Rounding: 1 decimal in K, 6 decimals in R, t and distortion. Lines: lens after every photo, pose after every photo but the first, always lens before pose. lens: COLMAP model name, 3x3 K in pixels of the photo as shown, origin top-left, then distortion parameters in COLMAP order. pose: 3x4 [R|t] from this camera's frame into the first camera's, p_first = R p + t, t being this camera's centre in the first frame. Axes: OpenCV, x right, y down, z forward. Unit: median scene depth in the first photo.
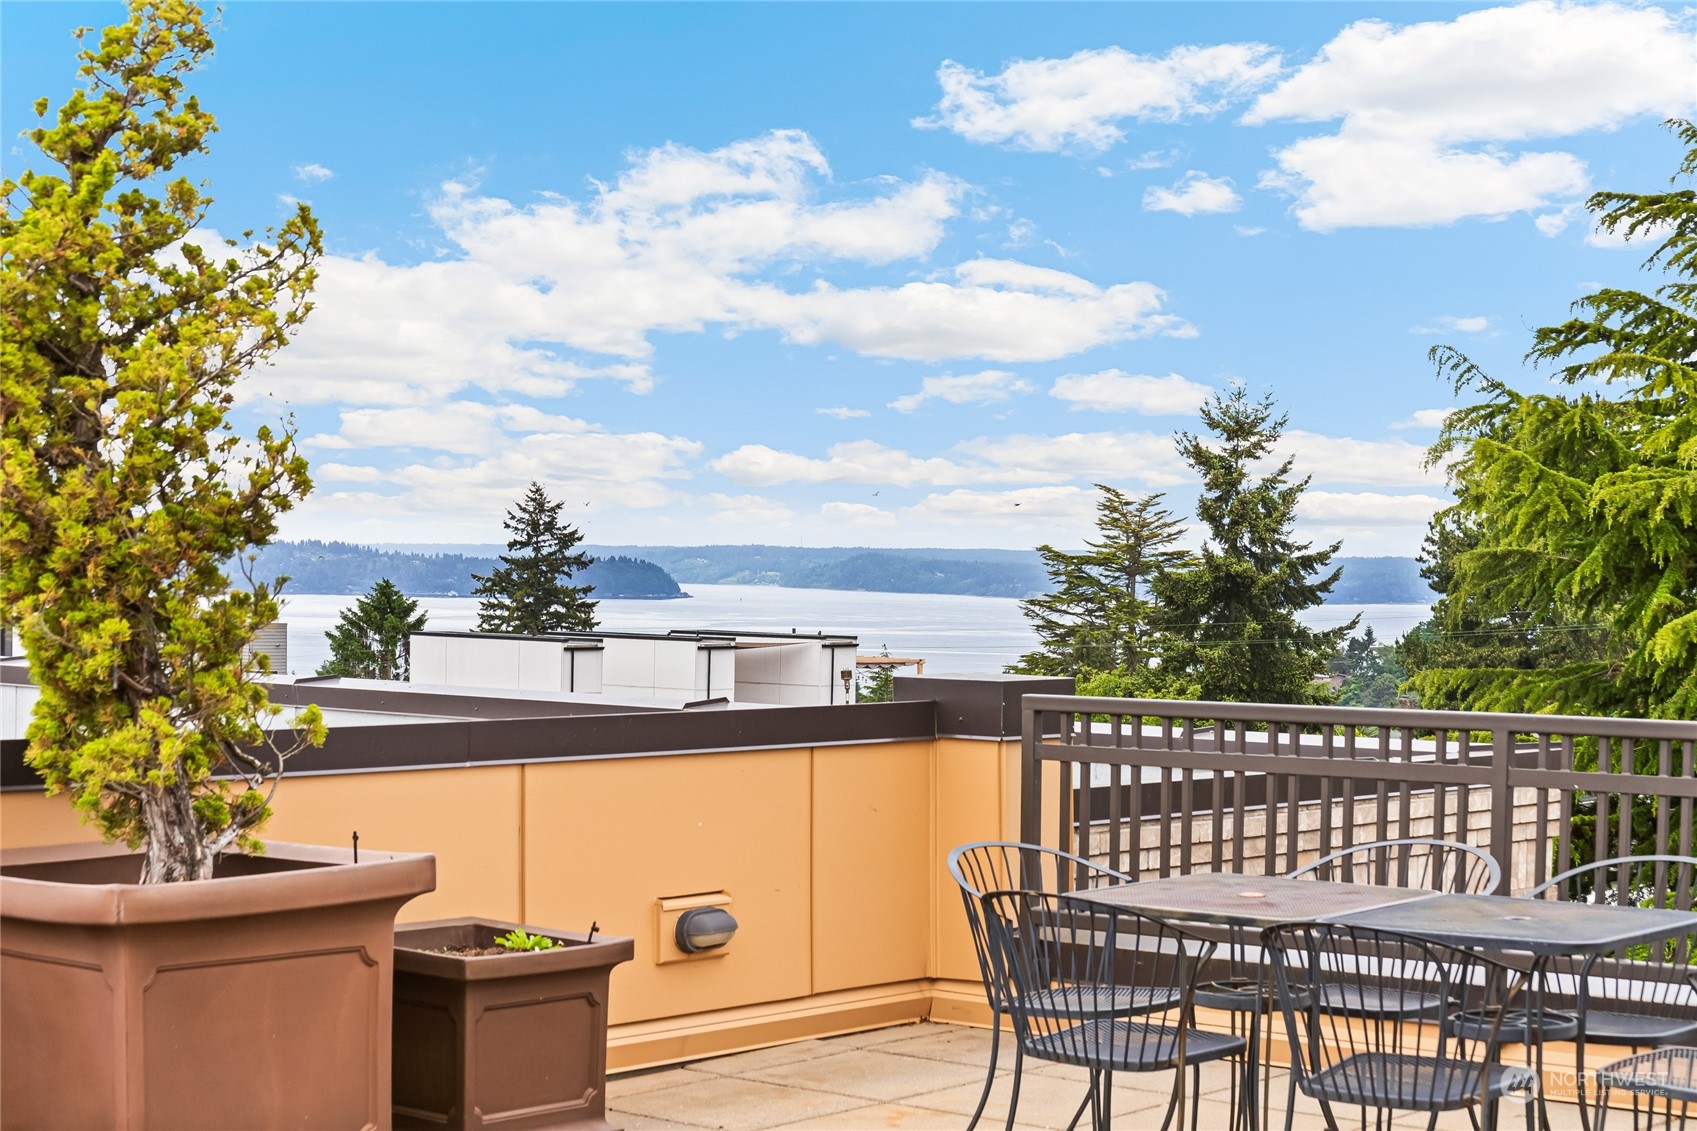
lens RADIAL K [[3167.9, 0, 847.9], [0, 3167.9, 565.1], [0, 0, 1]] dist [-0.056340, 0.000000]
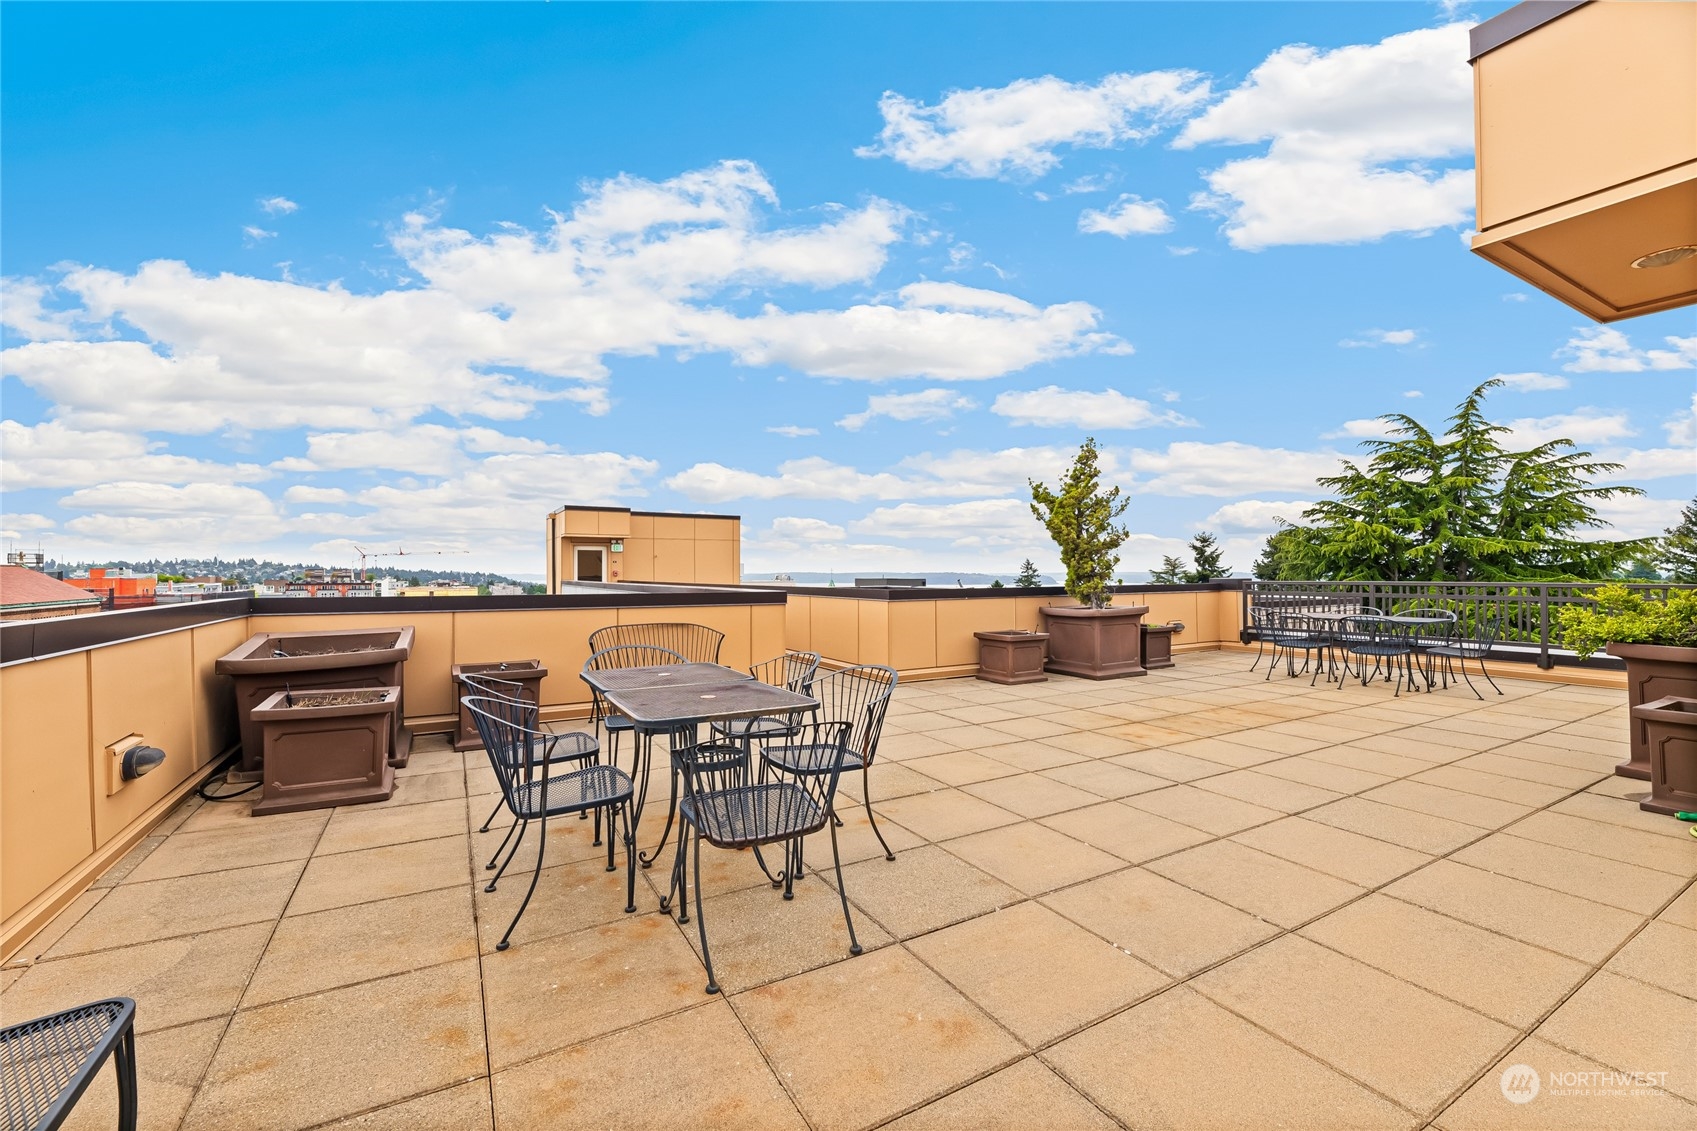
lens RADIAL K [[688.1, 0, 843.4], [0, 688.1, 583.3], [0, 0, 1]] dist [-0.003156, -0.000499]
pose [[0.999892, -0.012701, -0.007409, 0.016204], [0.012615, 0.999855, -0.011470, 0.004671], [0.007553, 0.011375, 0.999907, 0.775555]]
